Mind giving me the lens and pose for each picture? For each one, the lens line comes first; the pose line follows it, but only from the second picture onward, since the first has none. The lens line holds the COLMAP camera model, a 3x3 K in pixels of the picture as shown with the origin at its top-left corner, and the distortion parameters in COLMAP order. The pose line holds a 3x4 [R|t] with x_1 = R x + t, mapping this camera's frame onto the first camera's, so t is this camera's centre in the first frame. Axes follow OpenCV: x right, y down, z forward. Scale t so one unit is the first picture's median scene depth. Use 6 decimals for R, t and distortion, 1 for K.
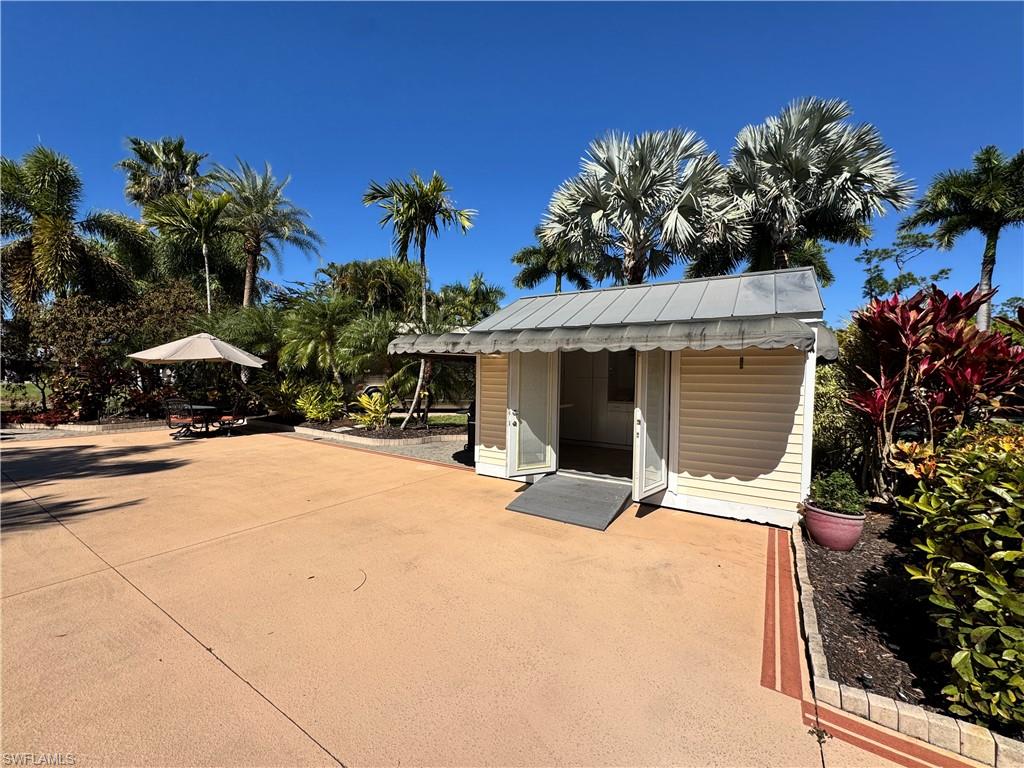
lens RADIAL K [[409.3, 0, 508.1], [0, 409.3, 382.9], [0, 0, 1]] dist [-0.002731, 0.000409]
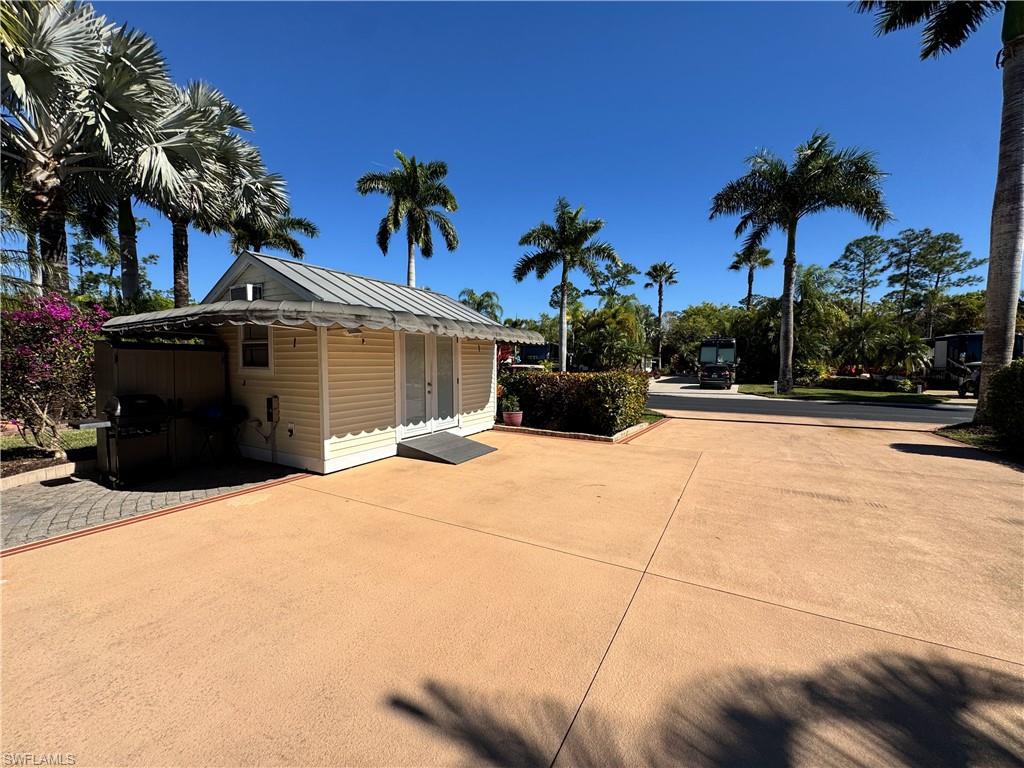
lens RADIAL K [[409.3, 0, 509.9], [0, 409.3, 384.3], [0, 0, 1]] dist [-0.002731, 0.000409]
pose [[-0.049638, -0.078027, 0.995715, -0.608821], [0.012353, 0.996819, 0.078729, -0.013976], [-0.998691, 0.016208, -0.048516, 0.445046]]
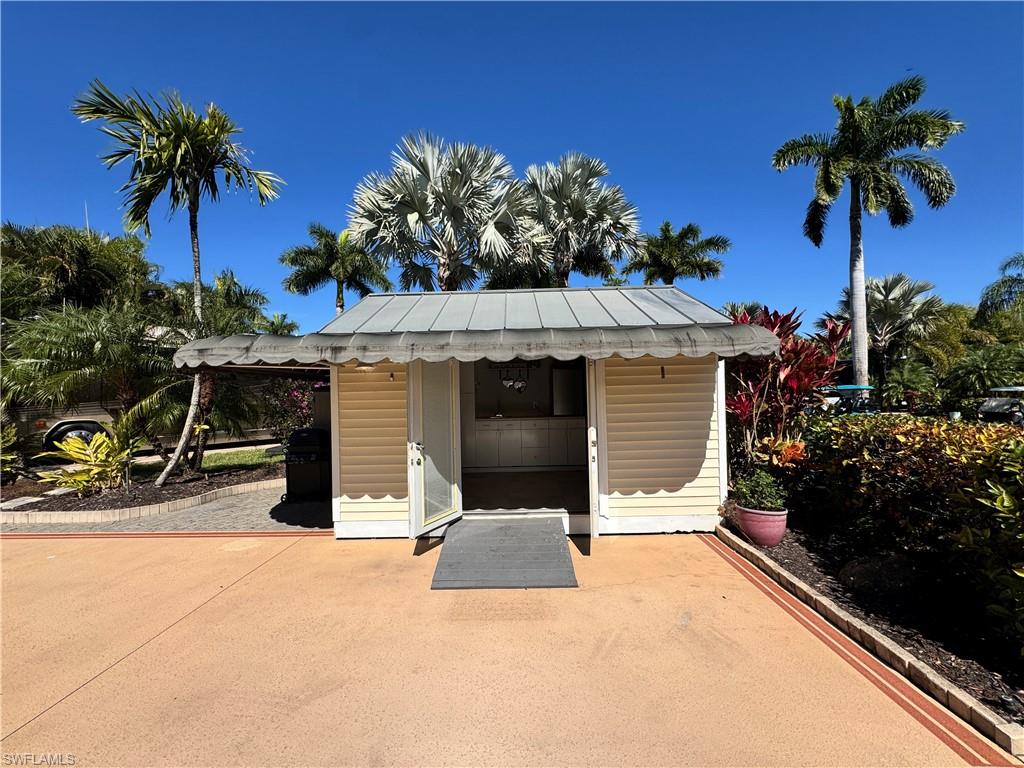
lens RADIAL K [[409.3, 0, 509.4], [0, 409.3, 384.0], [0, 0, 1]] dist [-0.002731, 0.000409]
pose [[0.853247, -0.028315, 0.520738, -0.120485], [0.045986, 0.998720, -0.021045, -0.007848], [-0.519476, 0.041903, 0.853457, 0.163809]]
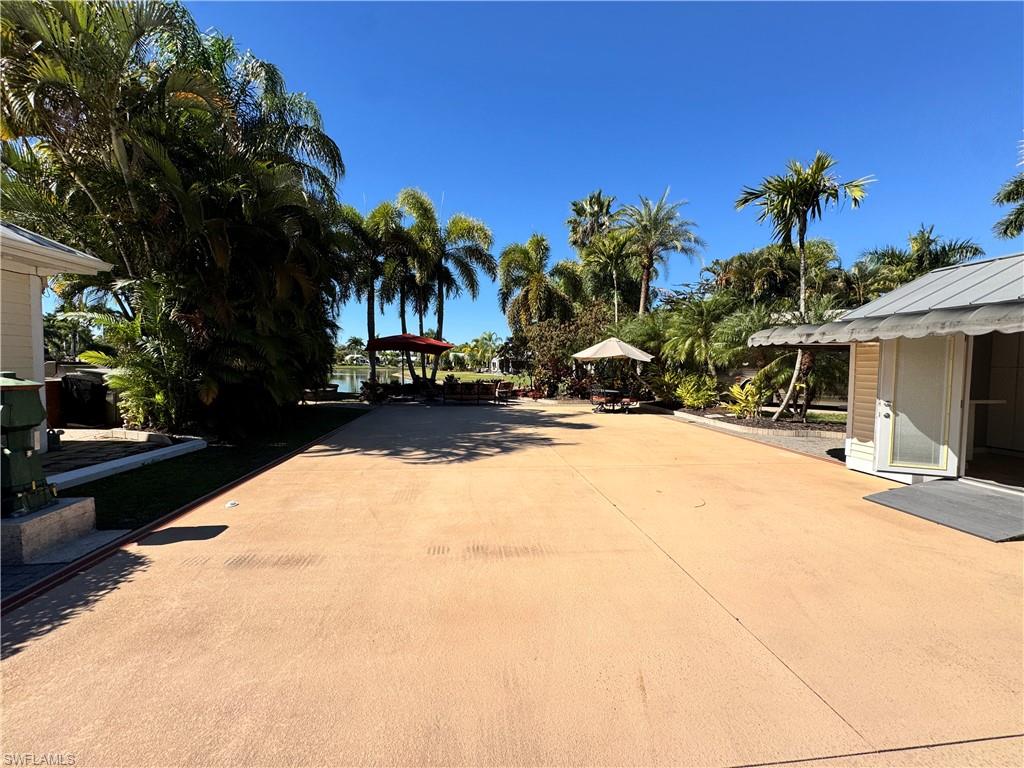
lens RADIAL K [[409.3, 0, 512.5], [0, 409.3, 384.7], [0, 0, 1]] dist [-0.002731, 0.000409]
pose [[0.640500, 0.025166, -0.767545, 0.100771], [-0.012426, 0.999672, 0.022407, 0.010464], [0.767857, -0.004814, 0.640603, -0.142263]]
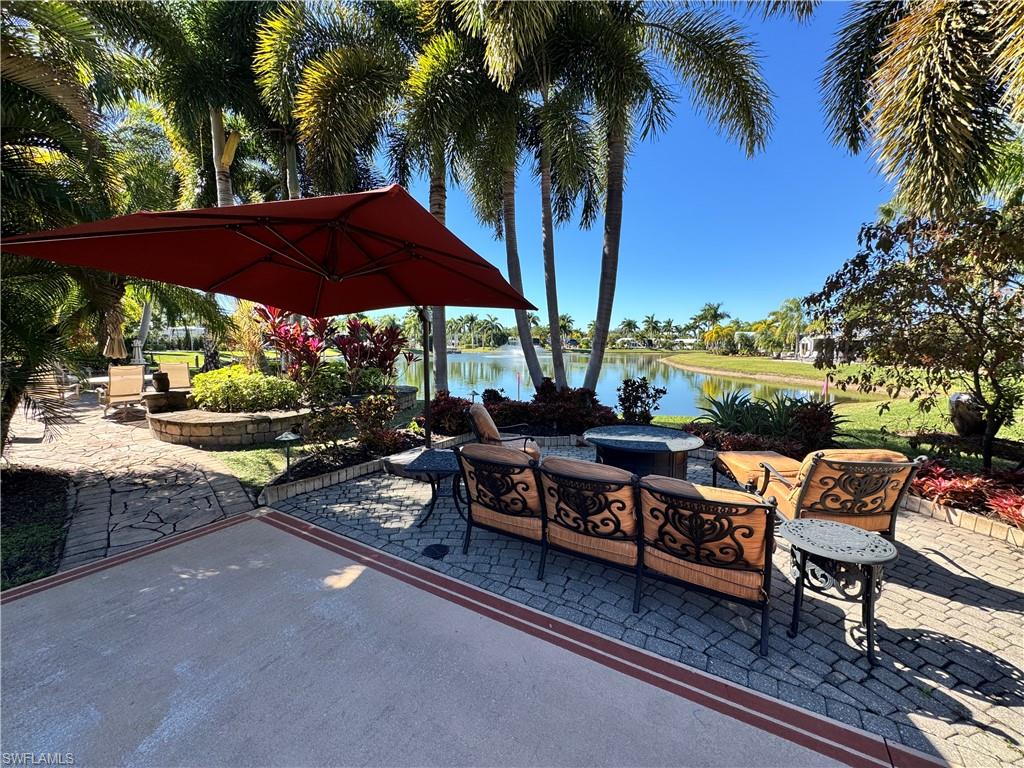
lens RADIAL K [[409.3, 0, 509.5], [0, 409.3, 384.8], [0, 0, 1]] dist [-0.002731, 0.000409]
pose [[0.025241, 0.074930, -0.996869, -0.919583], [-0.018768, 0.997047, 0.074468, -0.026001], [0.999505, 0.016830, 0.026572, 0.651761]]
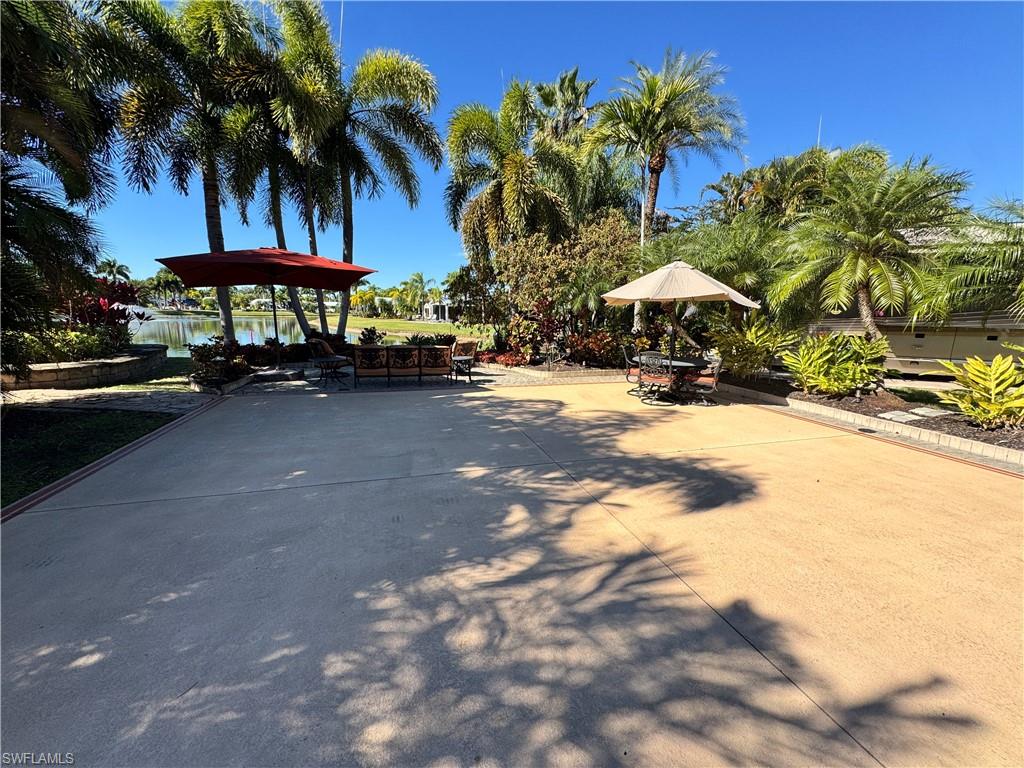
lens RADIAL K [[409.3, 0, 509.3], [0, 409.3, 383.9], [0, 0, 1]] dist [-0.002731, 0.000409]
pose [[0.752671, 0.106302, -0.649759, -0.458054], [-0.013016, 0.989090, 0.146739, -0.007904], [0.658268, -0.101989, 0.745843, 0.223105]]
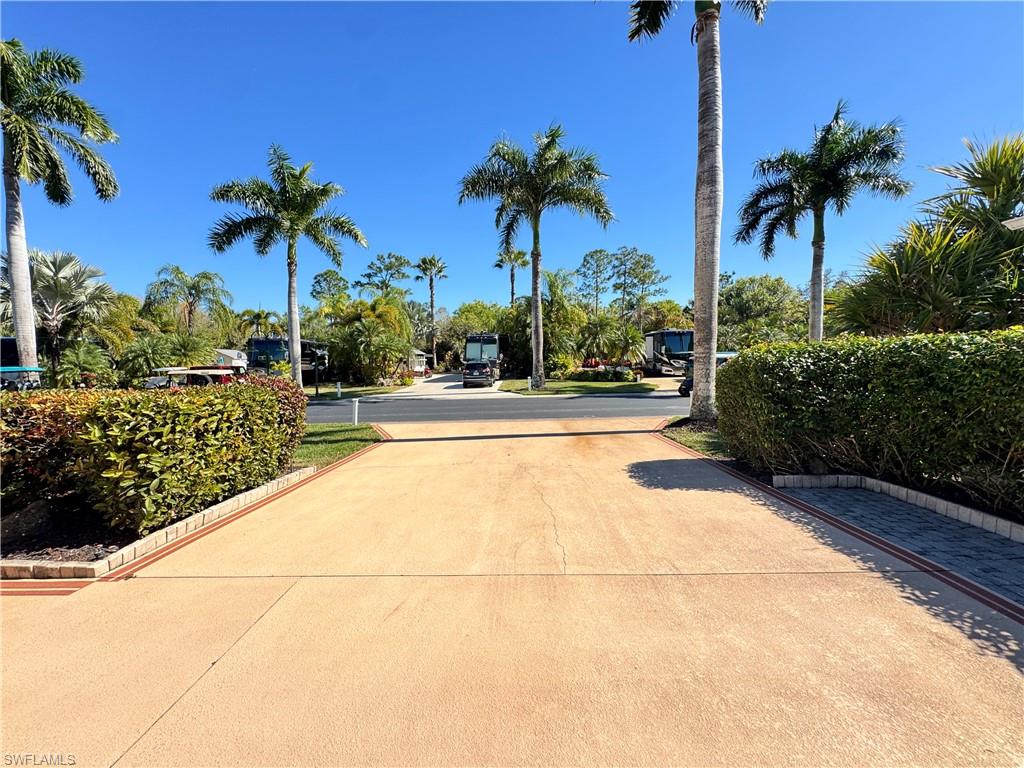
lens RADIAL K [[409.3, 0, 509.8], [0, 409.3, 385.6], [0, 0, 1]] dist [-0.002731, 0.000409]
pose [[-0.517962, -0.068847, 0.852629, -0.251536], [0.024875, 0.995122, 0.095465, -0.002039], [-0.855042, 0.070656, -0.513723, 0.091413]]
